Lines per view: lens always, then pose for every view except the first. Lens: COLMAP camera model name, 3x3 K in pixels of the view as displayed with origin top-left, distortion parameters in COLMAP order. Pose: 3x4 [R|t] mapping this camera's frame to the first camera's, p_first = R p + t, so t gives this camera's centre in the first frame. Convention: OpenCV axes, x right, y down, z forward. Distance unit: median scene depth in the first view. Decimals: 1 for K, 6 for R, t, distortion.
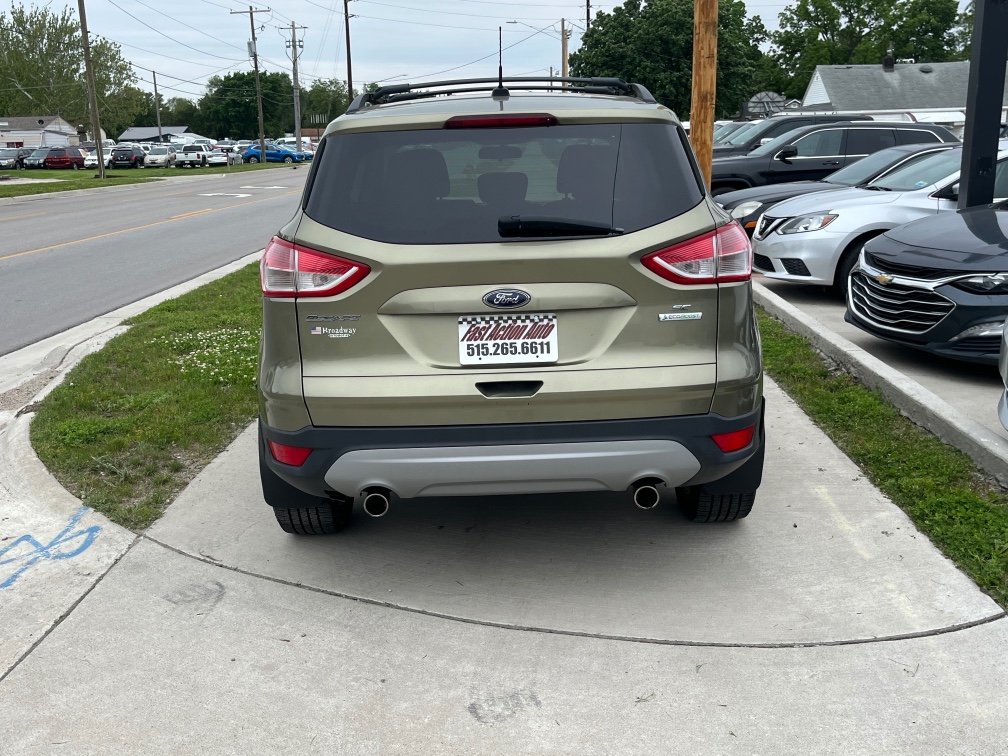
lens RADIAL K [[1031.4, 0, 502.8], [0, 1031.4, 384.8], [0, 0, 1]] dist [0.032007, 0.000000]
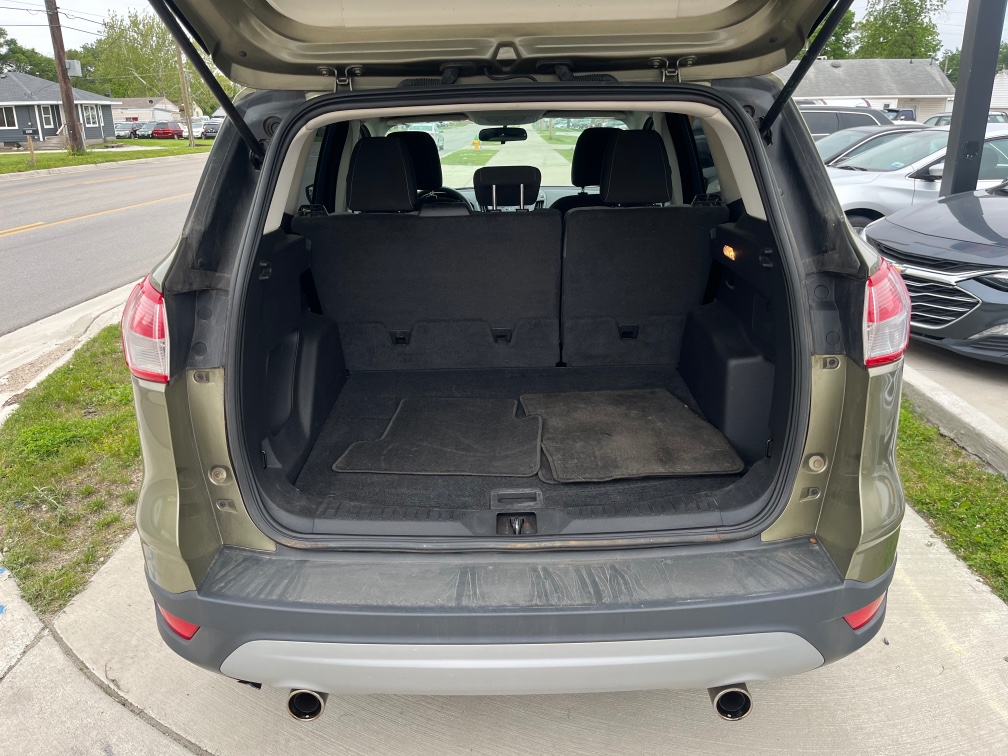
lens RADIAL K [[766.2, 0, 500.1], [0, 766.2, 377.4], [0, 0, 1]] dist [0.031433, -0.054680]
pose [[0.999960, 0.008858, -0.001089, -0.002672], [-0.008719, 0.995654, 0.092722, -0.094629], [0.001905, -0.092708, 0.995691, 0.397260]]
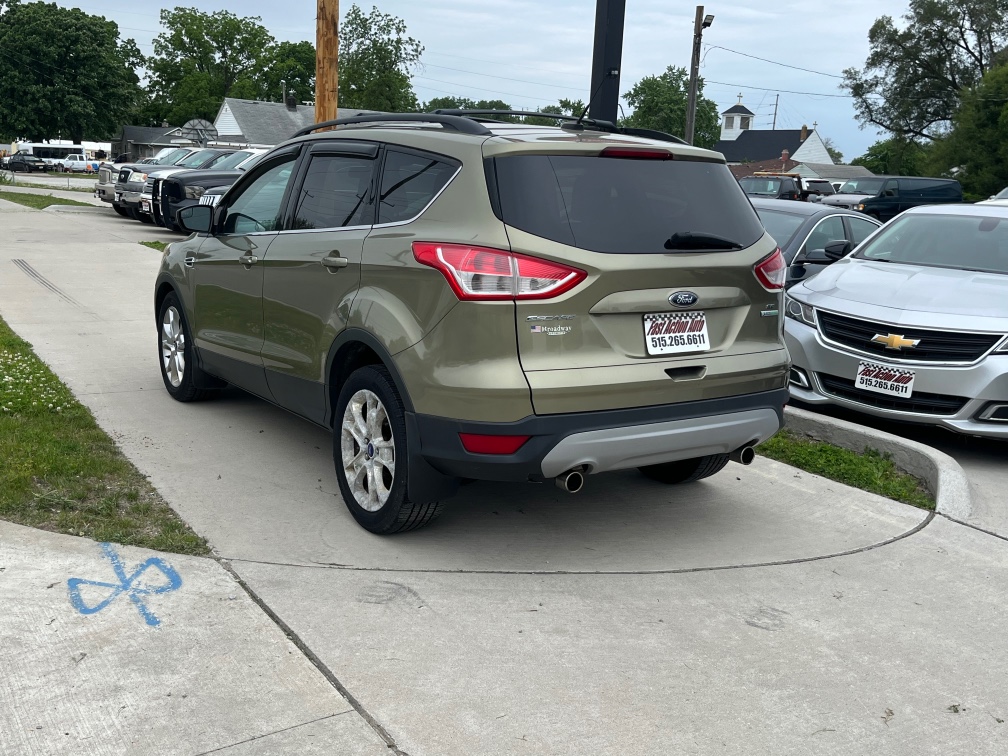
lens RADIAL K [[1031.4, 0, 498.2], [0, 1031.4, 380.5], [0, 0, 1]] dist [0.032007, 0.000000]
pose [[0.841043, -0.045970, 0.539012, -0.579689], [0.062369, 0.997979, -0.012204, 0.009591], [-0.537361, 0.043881, 0.842210, 0.061663]]
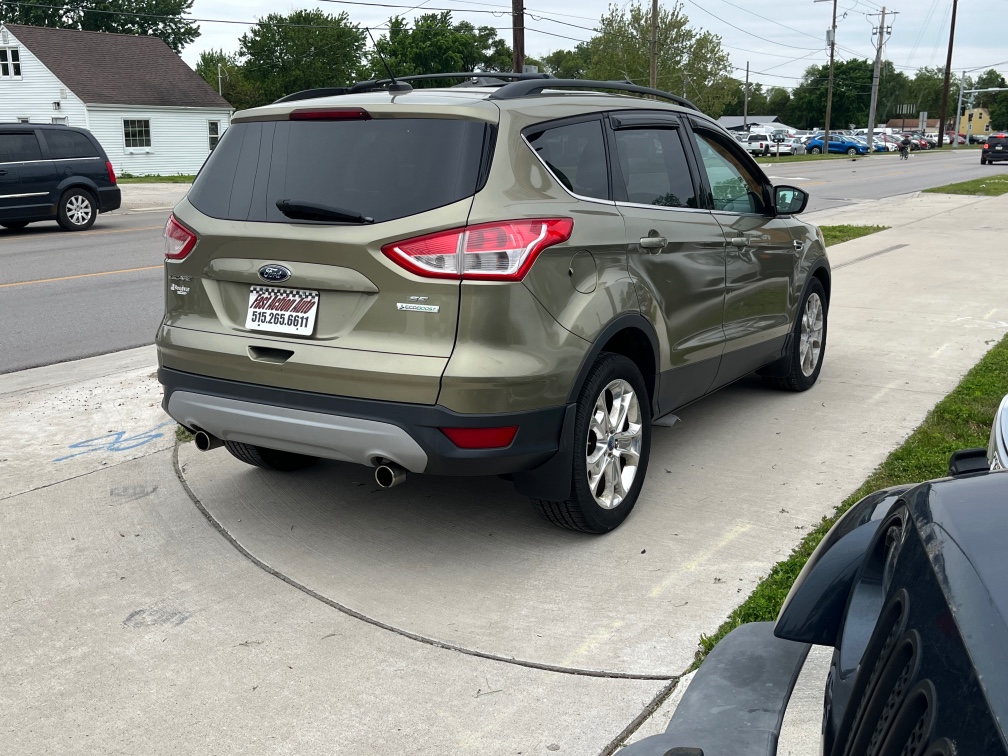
lens RADIAL K [[1031.4, 0, 503.5], [0, 1031.4, 381.4], [0, 0, 1]] dist [0.032007, 0.000000]
pose [[0.861578, 0.141835, -0.487407, 0.532633], [-0.138828, 0.989404, 0.042512, -0.034277], [0.488272, 0.031039, 0.872139, 0.103032]]
